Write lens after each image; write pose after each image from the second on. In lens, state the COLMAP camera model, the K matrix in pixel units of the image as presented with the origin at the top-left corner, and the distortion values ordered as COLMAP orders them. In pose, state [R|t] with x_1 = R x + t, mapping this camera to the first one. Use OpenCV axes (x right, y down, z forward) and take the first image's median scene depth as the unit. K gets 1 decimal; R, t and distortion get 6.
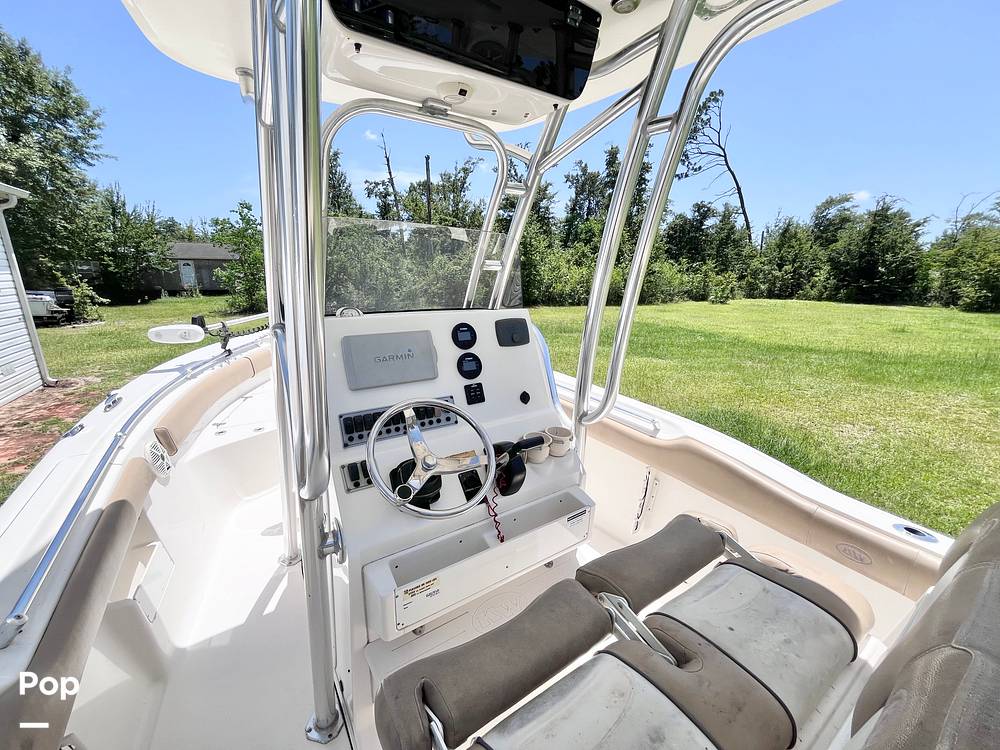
lens RADIAL K [[404.6, 0, 496.2], [0, 404.6, 375.9], [0, 0, 1]] dist [-0.002427, 0.000071]
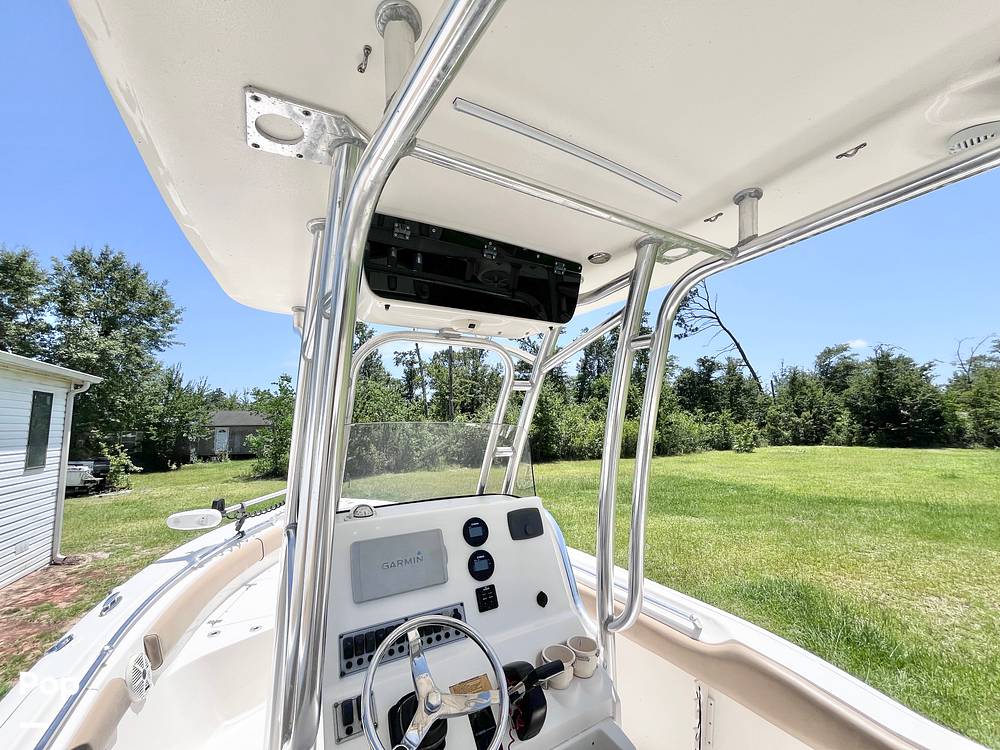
lens RADIAL K [[404.6, 0, 496.1], [0, 404.6, 376.3], [0, 0, 1]] dist [-0.002427, 0.000071]
pose [[0.998413, -0.038660, -0.040960, 0.001116], [0.020923, 0.929764, -0.367560, -0.003847], [0.052293, 0.366119, 0.929097, -0.002090]]
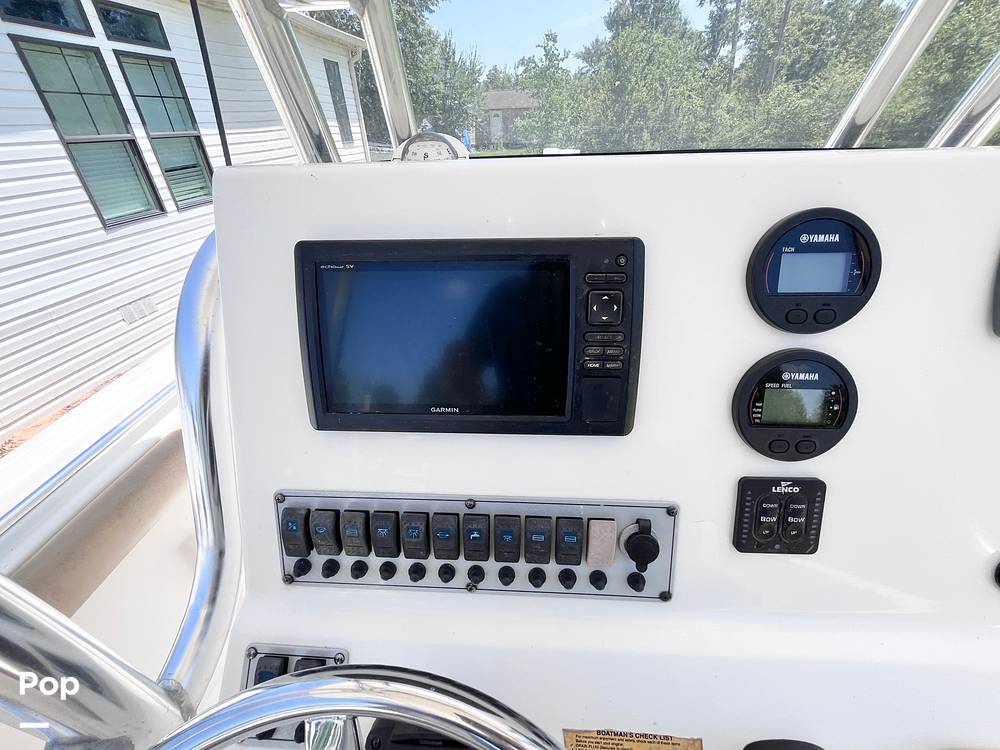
lens RADIAL K [[404.6, 0, 490.2], [0, 404.6, 382.1], [0, 0, 1]] dist [-0.002427, 0.000071]
pose [[0.787866, 0.306108, -0.534383, -0.003709], [-0.118938, 0.927016, 0.355662, -0.004483], [0.604252, -0.216656, 0.766772, 0.031178]]
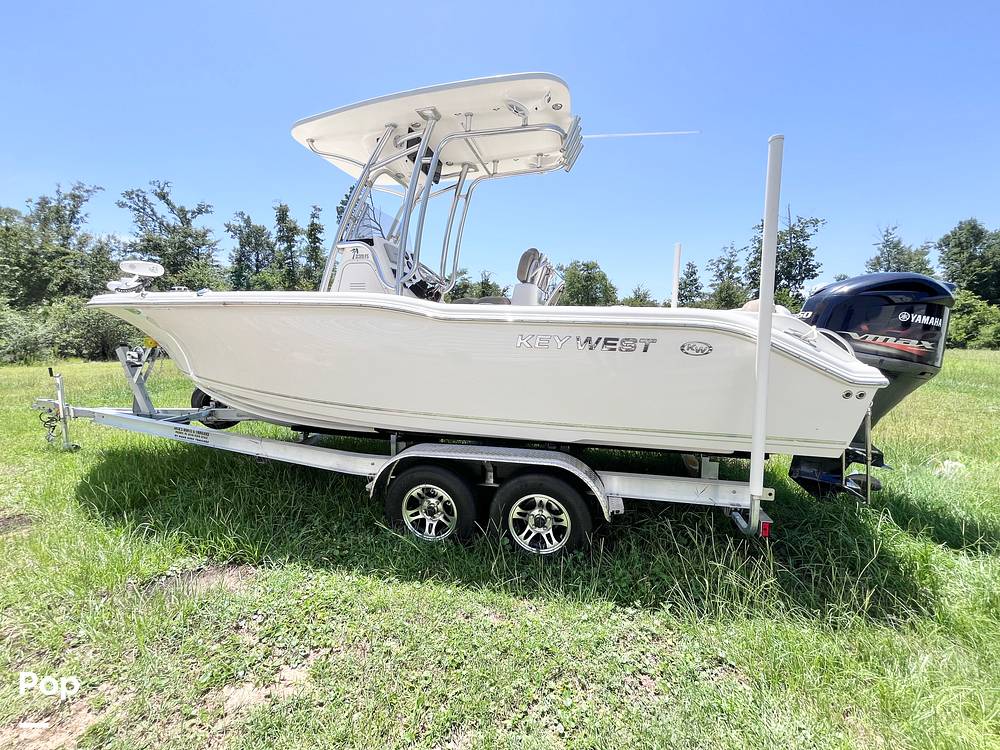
lens RADIAL K [[404.6, 0, 497.2], [0, 404.6, 375.0], [0, 0, 1]] dist [-0.002427, 0.000071]
pose [[0.723600, -0.091913, 0.684073, -0.068824], [0.188841, 0.979642, -0.068126, 0.043597], [-0.663885, 0.178477, 0.726225, -0.054380]]
